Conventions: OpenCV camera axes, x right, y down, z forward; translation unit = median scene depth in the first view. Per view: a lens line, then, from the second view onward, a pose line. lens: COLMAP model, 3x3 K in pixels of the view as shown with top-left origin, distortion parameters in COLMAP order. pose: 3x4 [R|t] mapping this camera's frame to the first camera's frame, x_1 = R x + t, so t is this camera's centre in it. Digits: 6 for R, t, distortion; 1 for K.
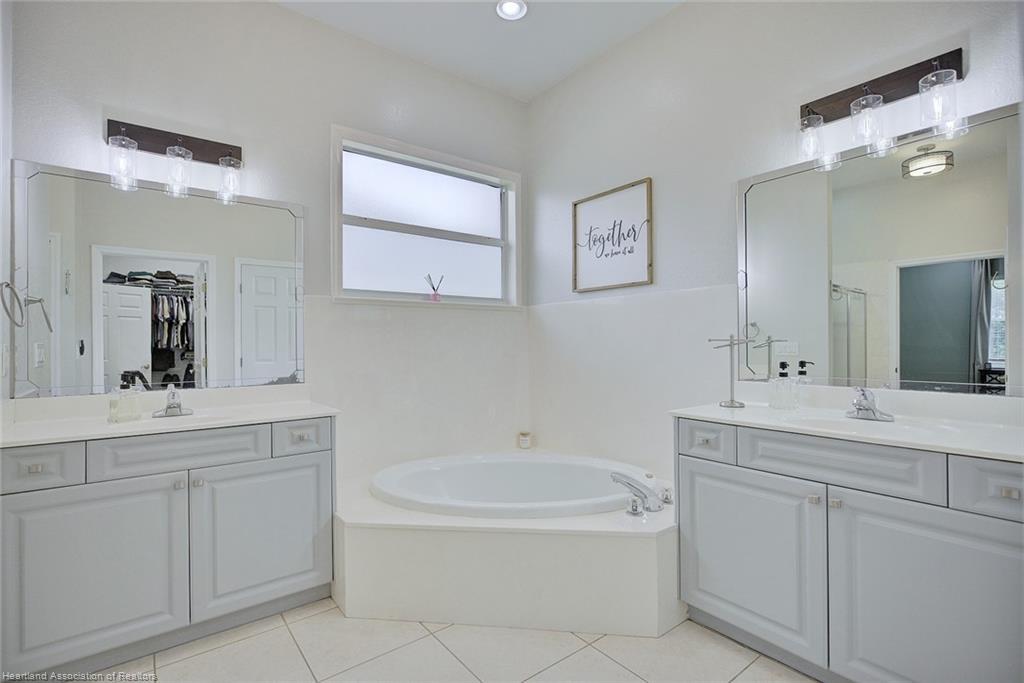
lens RADIAL K [[474.3, 0, 554.5], [0, 474.3, 343.6], [0, 0, 1]] dist [0.000500, 0.001855]
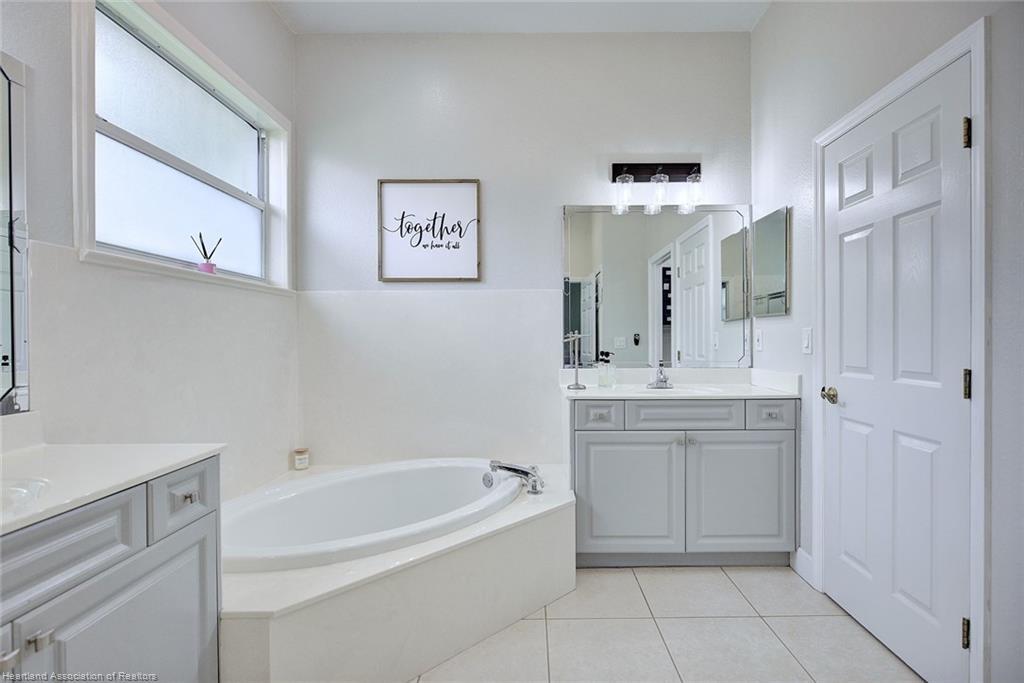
lens RADIAL K [[483.2, 0, 509.5], [0, 483.2, 347.0], [0, 0, 1]] dist [0.004230, -0.000322]
pose [[0.646806, -0.009046, 0.762601, -0.549873], [0.000757, 0.999937, 0.011219, 0.007058], [-0.762654, -0.006679, 0.646772, 0.247806]]
